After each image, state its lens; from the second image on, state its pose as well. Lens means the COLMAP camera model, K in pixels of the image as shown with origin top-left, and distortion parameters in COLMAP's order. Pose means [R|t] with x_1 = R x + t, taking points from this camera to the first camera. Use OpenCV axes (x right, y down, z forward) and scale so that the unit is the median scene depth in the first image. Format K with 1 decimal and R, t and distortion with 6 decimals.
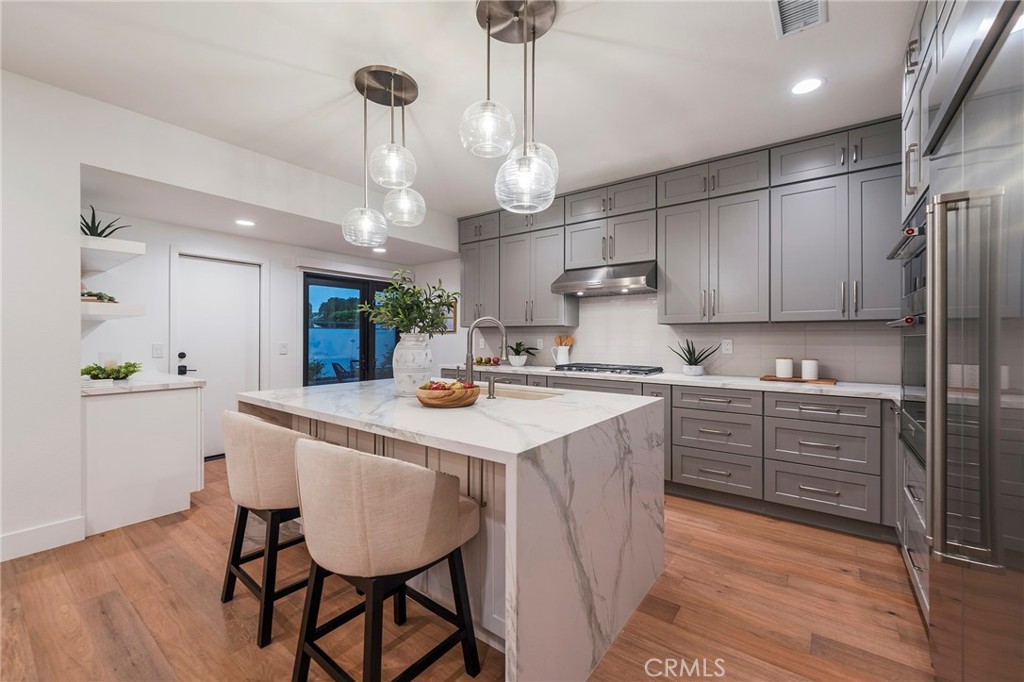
lens RADIAL K [[416.1, 0, 508.8], [0, 416.1, 338.4], [0, 0, 1]] dist [0.000499, -0.000109]
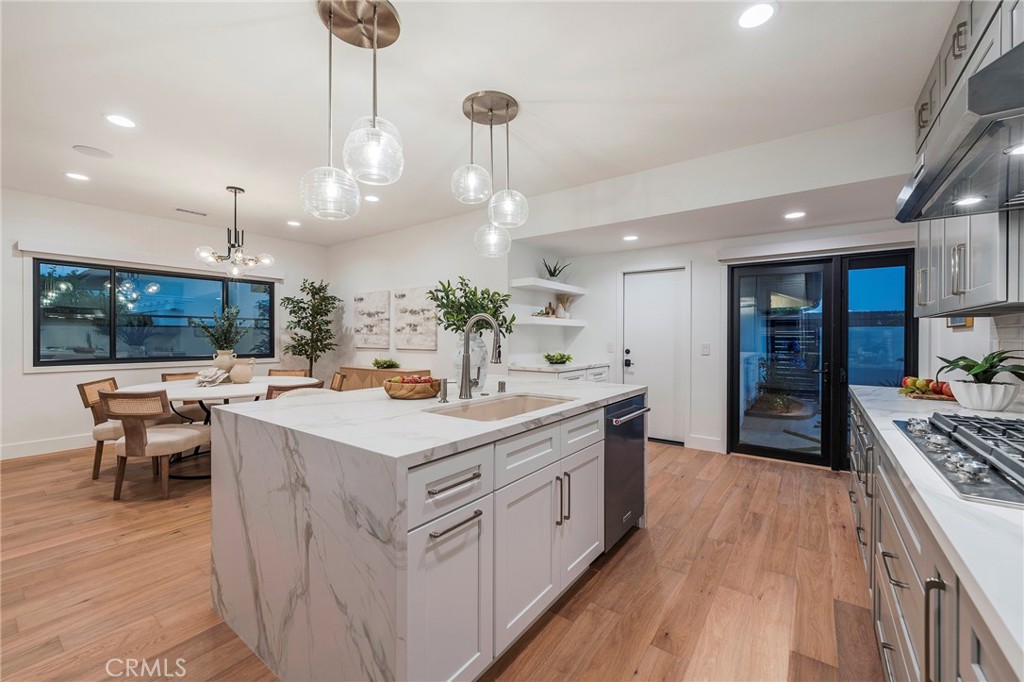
lens RADIAL K [[412.2, 0, 512.3], [0, 412.2, 336.7], [0, 0, 1]] dist [-0.001873, -0.000137]
pose [[0.013298, -0.001777, -0.999910, 0.565910], [-0.005717, 0.999982, -0.001853, -0.000333], [0.999895, 0.005741, 0.013288, 0.739058]]
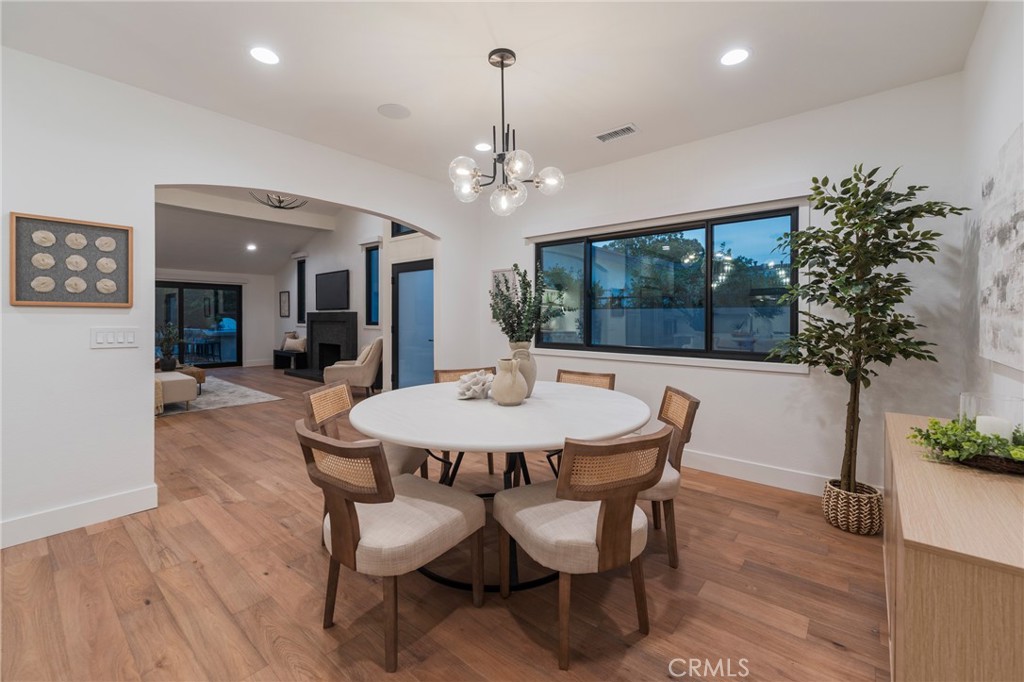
lens RADIAL K [[423.8, 0, 509.0], [0, 423.8, 318.7], [0, 0, 1]] dist [0.001104, 0.000115]
pose [[-0.998689, -0.004219, 0.051024, -0.682253], [-0.003879, 0.999970, 0.006764, -0.003643], [-0.051051, 0.006557, -0.998675, 0.645510]]
